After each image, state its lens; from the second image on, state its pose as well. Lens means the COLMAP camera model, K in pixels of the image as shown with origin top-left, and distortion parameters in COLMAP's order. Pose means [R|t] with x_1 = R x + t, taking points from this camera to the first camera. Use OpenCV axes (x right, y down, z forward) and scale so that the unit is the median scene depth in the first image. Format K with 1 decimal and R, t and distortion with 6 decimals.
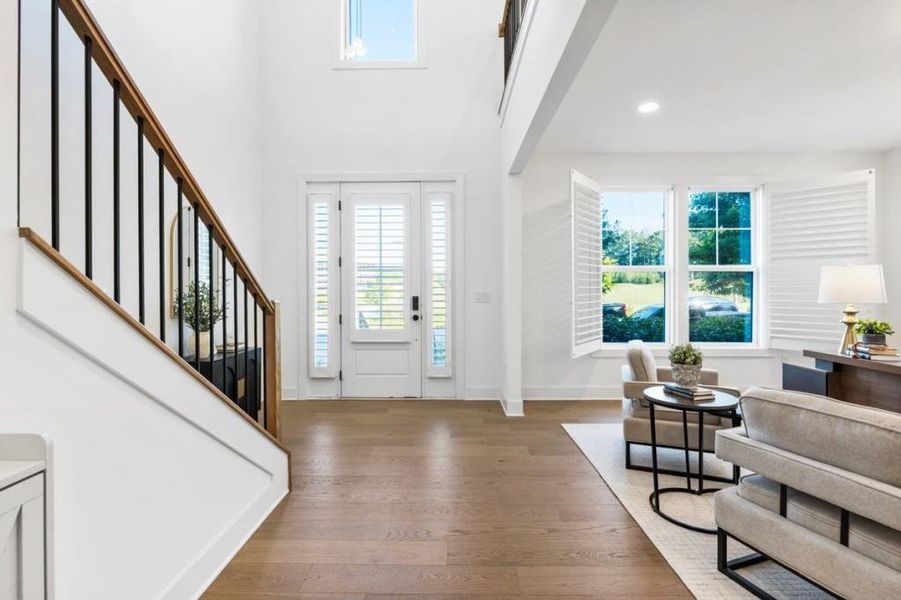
lens RADIAL K [[394.9, 0, 450.2], [0, 394.9, 293.7], [0, 0, 1]] dist [-0.002600, -0.000212]
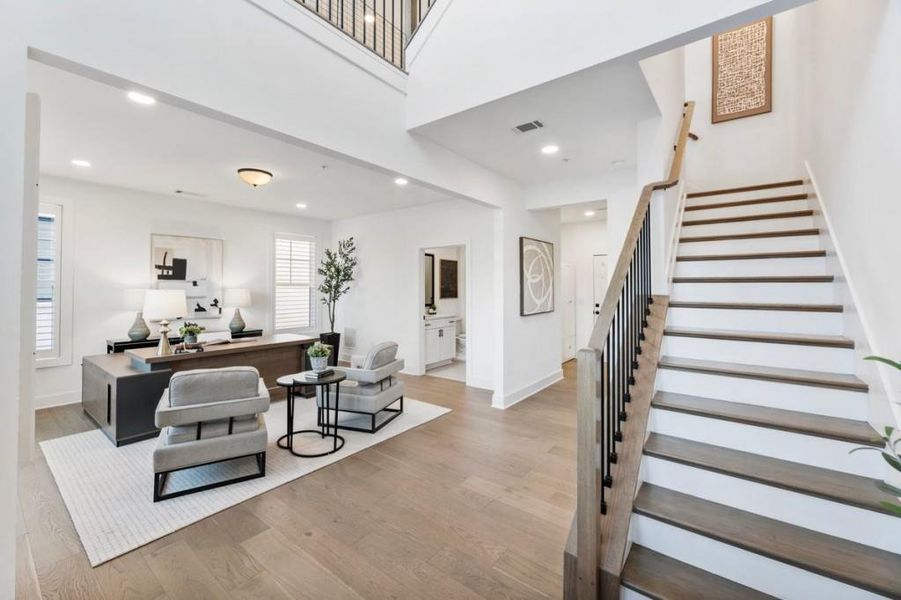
lens RADIAL K [[368.8, 0, 449.3], [0, 368.8, 281.9], [0, 0, 1]] dist [-0.001891, -0.000985]
pose [[-0.792363, 0.011852, 0.609935, -0.405917], [0.004291, 0.999895, -0.013855, -0.055845], [-0.610035, -0.008361, -0.792330, 1.033237]]
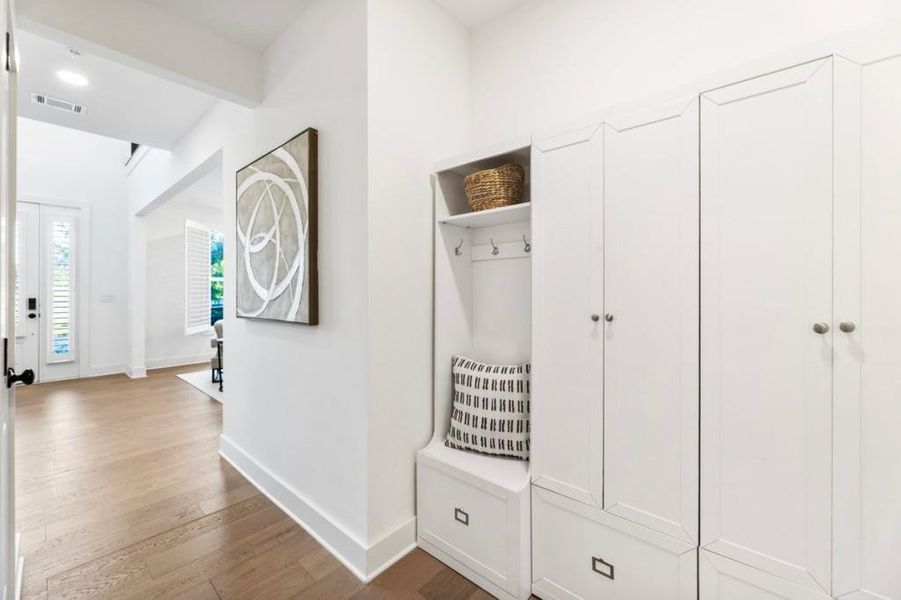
lens RADIAL K [[368.8, 0, 464.8], [0, 368.8, 287.1], [0, 0, 1]] dist [-0.001891, -0.000985]
pose [[0.647671, 0.008858, 0.761869, -0.094727], [0.005530, 0.999851, -0.016325, -0.001398], [-0.761900, 0.014786, 0.647526, -0.796044]]
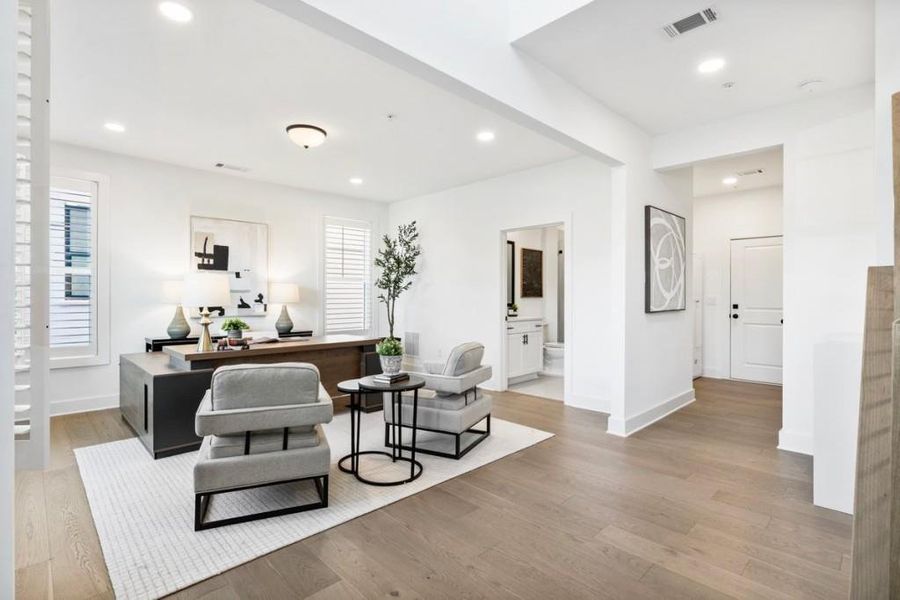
lens RADIAL K [[430.2, 0, 453.1], [0, 430.2, 298.4], [0, 0, 1]] dist [-0.004201, -0.000566]
pose [[-0.702513, -0.001360, 0.711670, -0.264735], [0.002866, 0.999985, 0.004740, -0.001221], [-0.711666, 0.005370, -0.702498, 0.994908]]
